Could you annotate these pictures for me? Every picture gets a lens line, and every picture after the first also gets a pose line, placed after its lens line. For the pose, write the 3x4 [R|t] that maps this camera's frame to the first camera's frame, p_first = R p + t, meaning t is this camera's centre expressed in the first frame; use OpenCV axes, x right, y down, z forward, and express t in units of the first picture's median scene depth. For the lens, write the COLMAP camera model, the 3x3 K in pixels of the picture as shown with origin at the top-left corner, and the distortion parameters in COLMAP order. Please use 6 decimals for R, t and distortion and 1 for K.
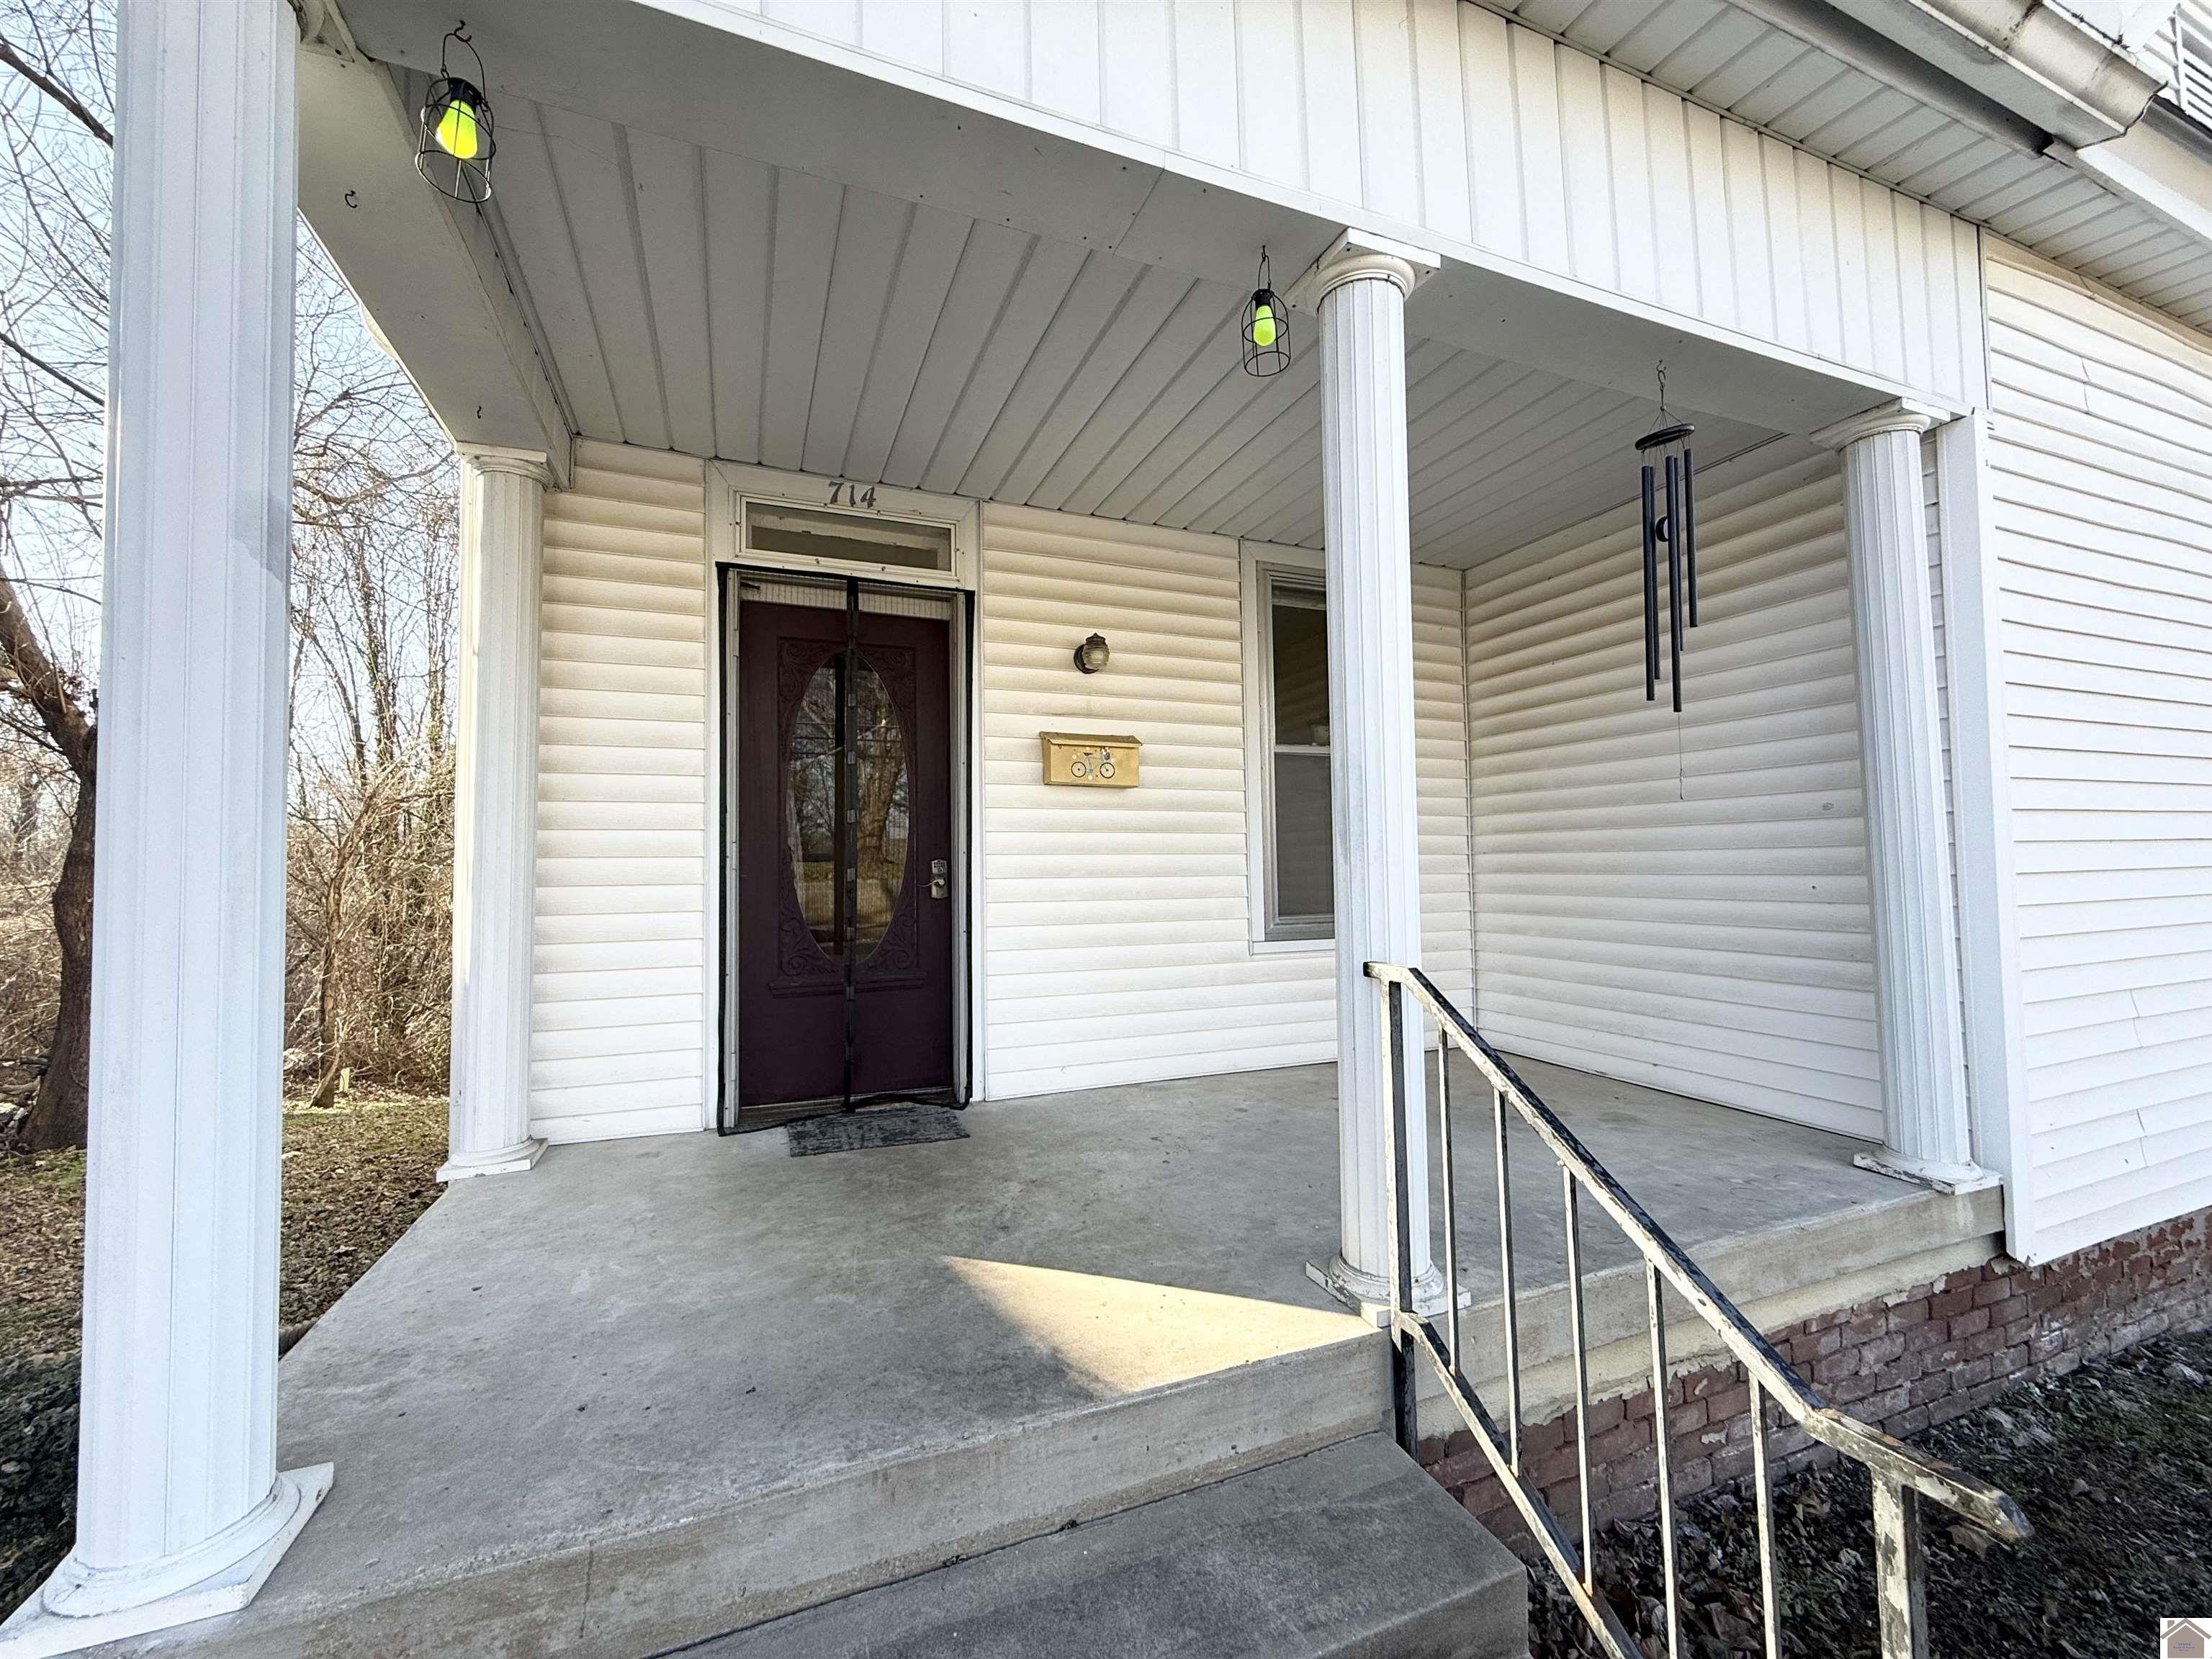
lens RADIAL K [[879.0, 0, 1106.0], [0, 879.0, 829.5], [0, 0, 1]] dist [0.001244, 0.000962]
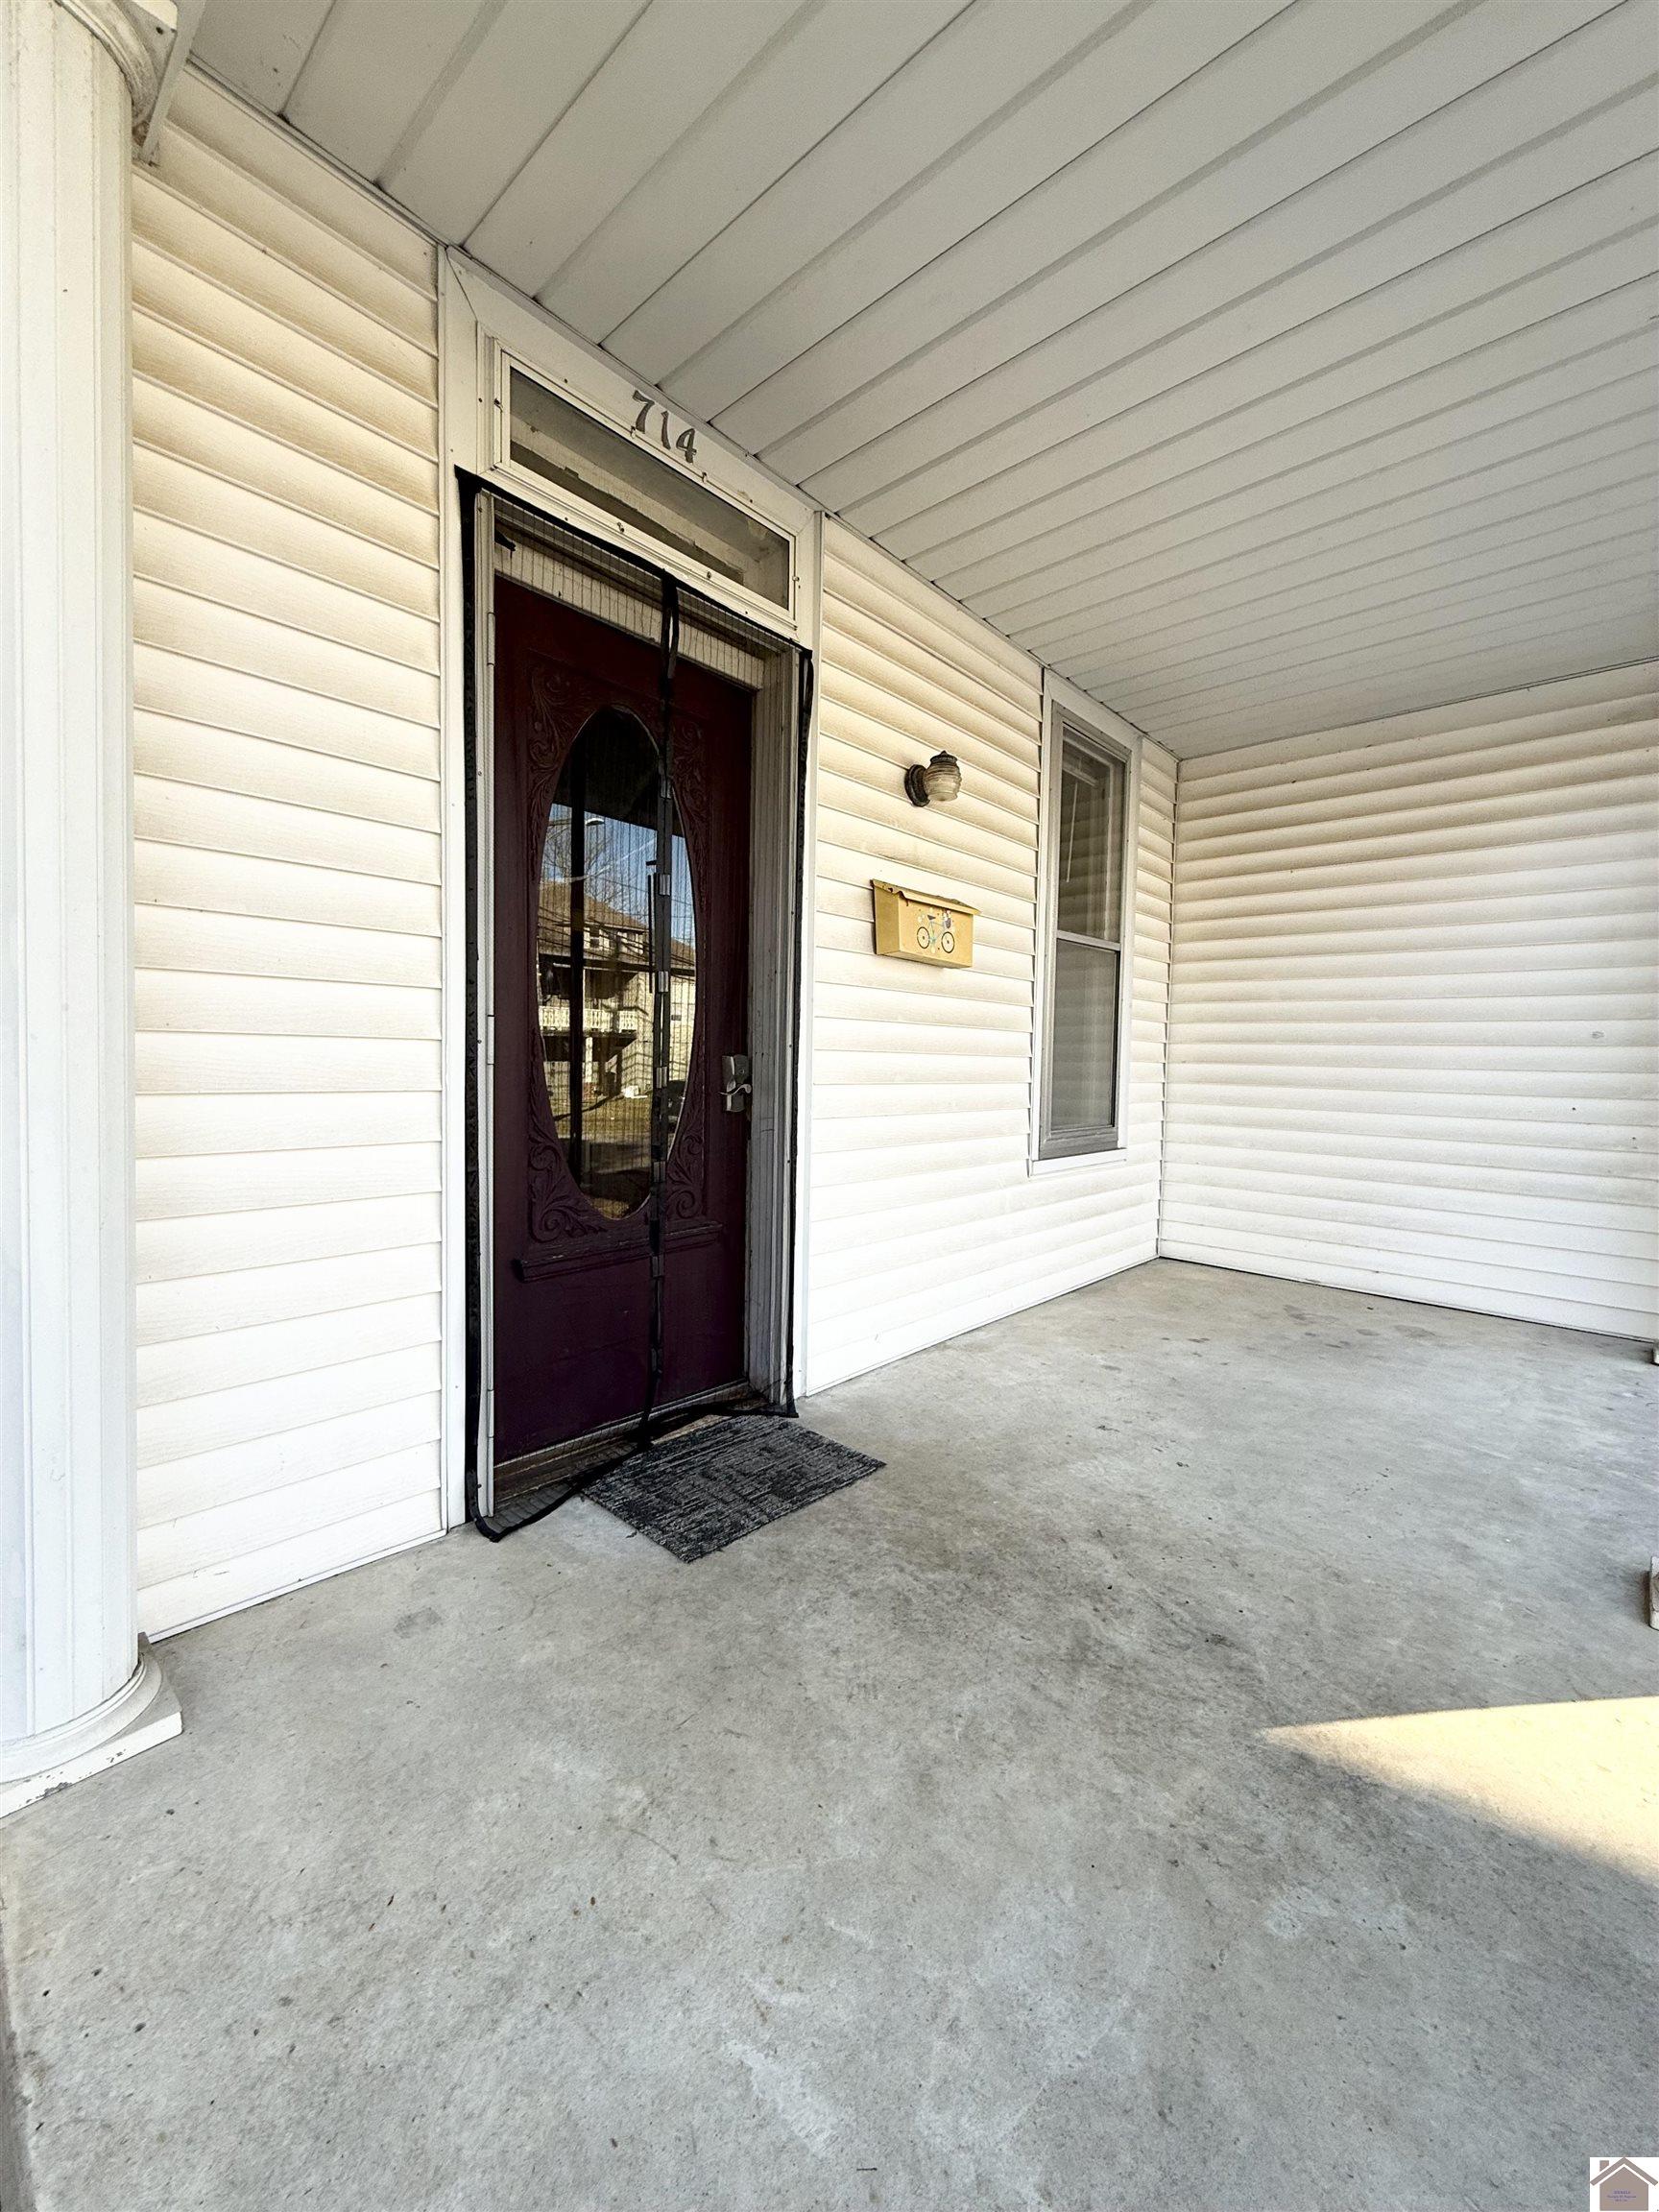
lens RADIAL K [[879.0, 0, 846.6], [0, 879.0, 1100.3], [0, 0, 1]] dist [0.001244, 0.000962]
pose [[0.898917, 0.009294, 0.438020, -0.453632], [-0.050137, 0.995389, 0.081772, 0.010856], [-0.435241, -0.095467, 0.895238, 0.399207]]
